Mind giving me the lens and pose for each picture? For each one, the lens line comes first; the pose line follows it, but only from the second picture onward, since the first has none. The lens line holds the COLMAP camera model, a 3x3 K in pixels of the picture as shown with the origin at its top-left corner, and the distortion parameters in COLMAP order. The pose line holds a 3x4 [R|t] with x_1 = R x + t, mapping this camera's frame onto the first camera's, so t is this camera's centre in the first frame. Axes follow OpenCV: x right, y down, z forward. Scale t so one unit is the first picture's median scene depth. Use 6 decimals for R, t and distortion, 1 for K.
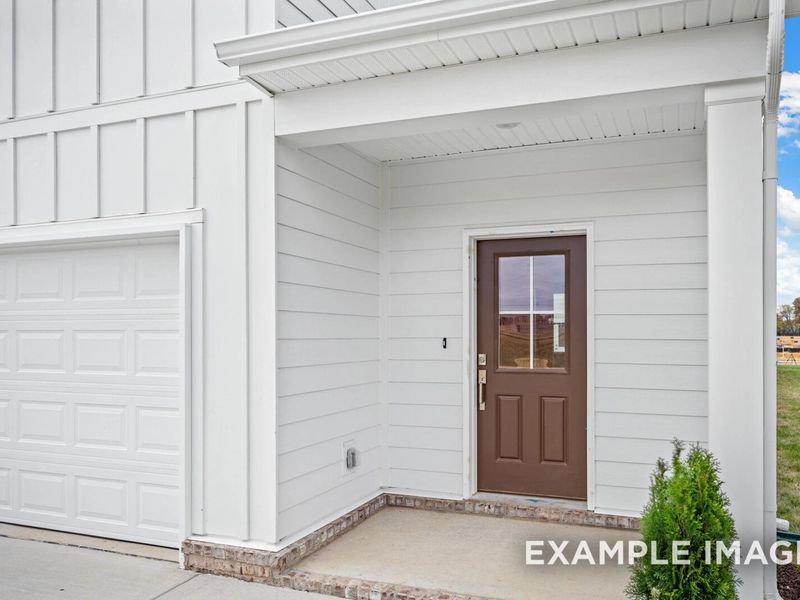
lens RADIAL K [[671.1, 0, 418.9], [0, 671.1, 321.1], [0, 0, 1]] dist [-0.002719, -0.000895]
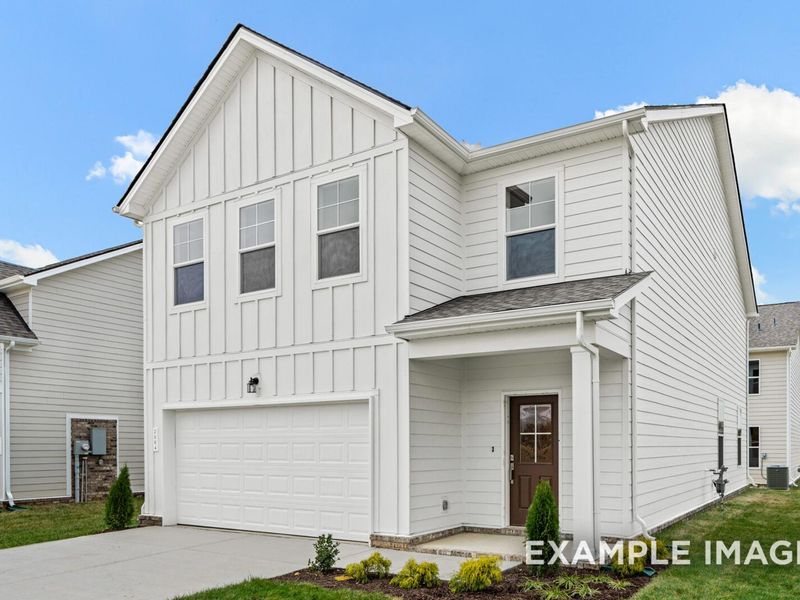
lens RADIAL K [[671.1, 0, 418.9], [0, 671.1, 321.1], [0, 0, 1]] dist [-0.002719, -0.000895]
pose [[0.977612, -0.038885, -0.206792, 0.276690], [0.003249, 0.985448, -0.169947, -0.005052], [0.210391, 0.165471, 0.963512, -1.139802]]
